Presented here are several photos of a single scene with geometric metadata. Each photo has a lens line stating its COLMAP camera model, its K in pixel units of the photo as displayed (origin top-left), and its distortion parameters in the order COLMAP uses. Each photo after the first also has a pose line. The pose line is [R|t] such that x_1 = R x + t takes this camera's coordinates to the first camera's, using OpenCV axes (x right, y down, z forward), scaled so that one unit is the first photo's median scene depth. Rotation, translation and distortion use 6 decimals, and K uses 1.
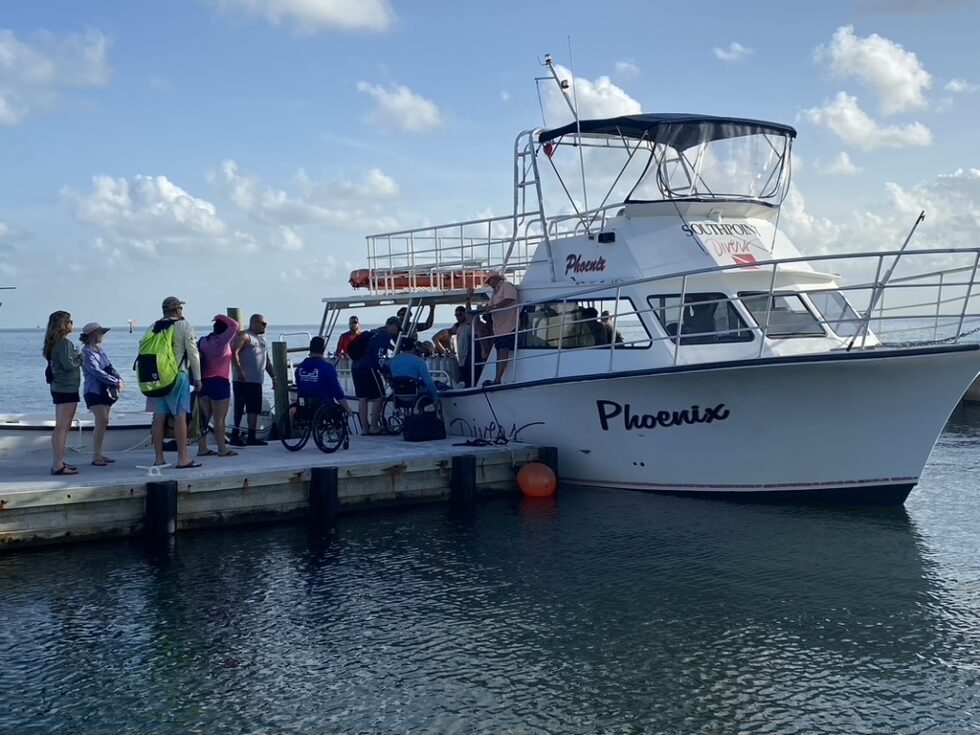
lens RADIAL K [[1306.7, 0, 490.0], [0, 1306.7, 367.5], [0, 0, 1]] dist [0.187188, -0.003656]
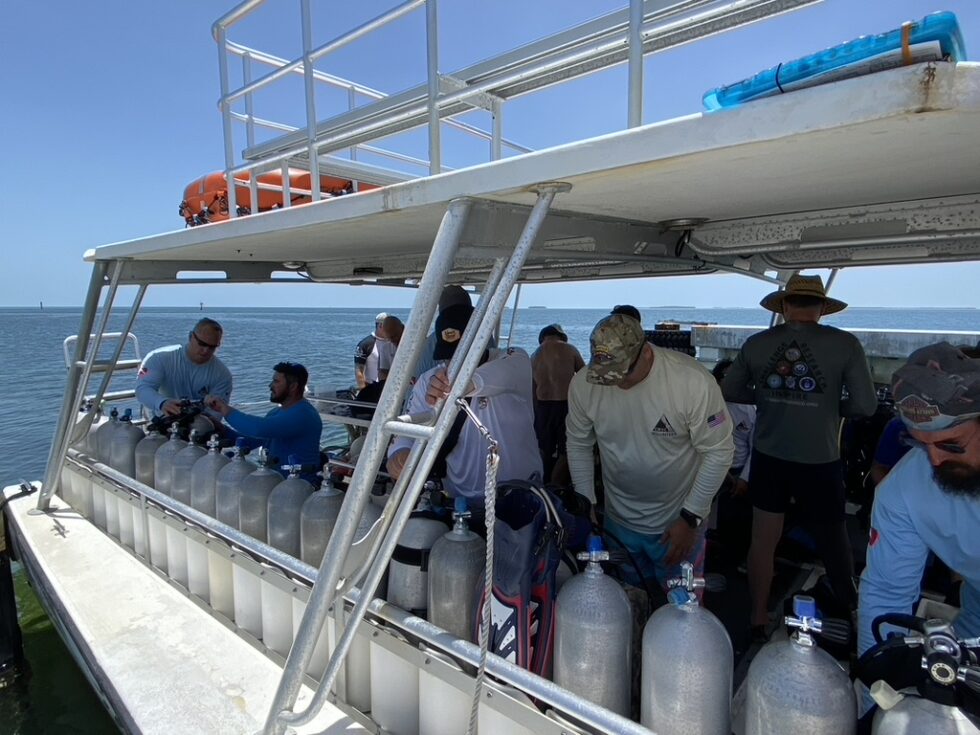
lens RADIAL K [[575.9, 0, 498.4], [0, 575.9, 371.4], [0, 0, 1]] dist [0.005880, 0.001165]
pose [[0.960580, 0.002414, 0.277994, -0.081550], [-0.018871, 0.998222, 0.056541, -0.038340], [-0.277364, -0.059558, 0.958917, 1.004432]]
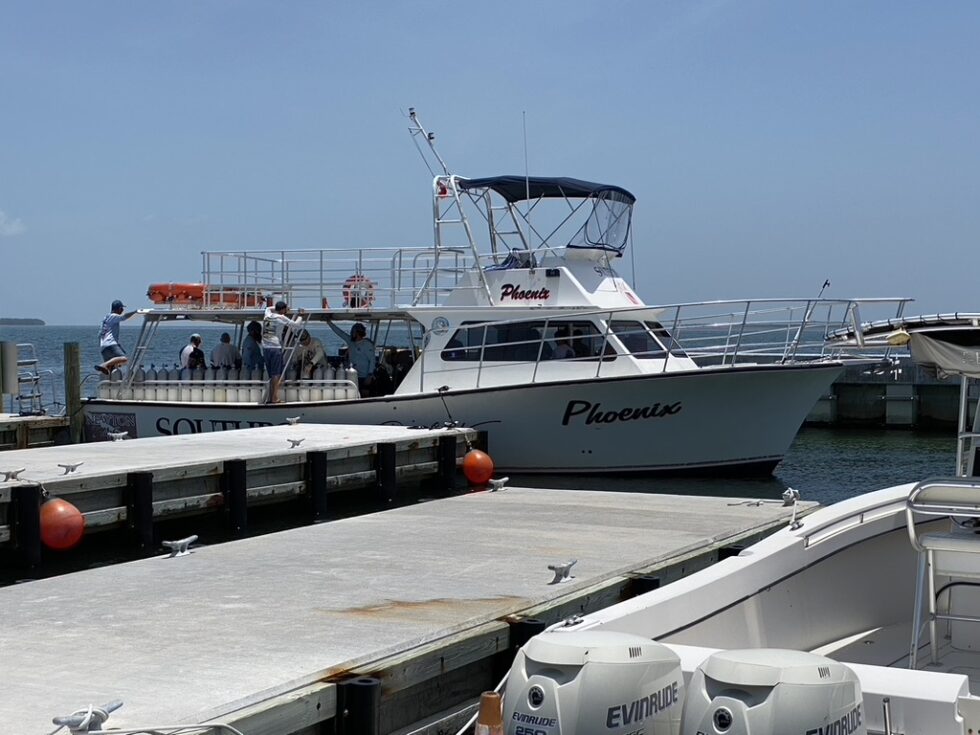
lens RADIAL K [[1782.4, 0, 490.0], [0, 1782.4, 367.5], [0, 0, 1]] dist [0.024242, 0.062800]
pose [[0.804087, 0.033503, 0.593567, -0.869118], [-0.007387, 0.998897, -0.046374, 0.063494], [-0.594466, 0.032904, 0.803447, -0.298700]]
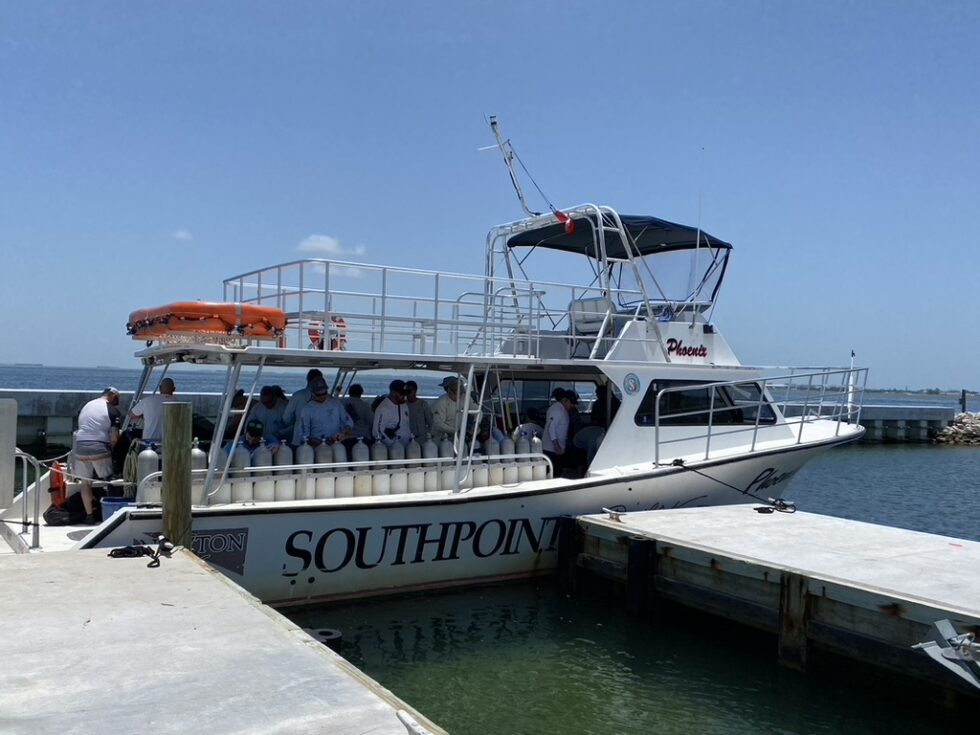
lens RADIAL K [[879.7, 0, 490.0], [0, 879.7, 367.5], [0, 0, 1]] dist [0.056068, -0.113618]
pose [[0.002162, 0.058023, 0.998313, -0.622515], [0.020076, 0.998112, -0.058055, -0.021113], [-0.999796, 0.020168, 0.000993, 1.071888]]
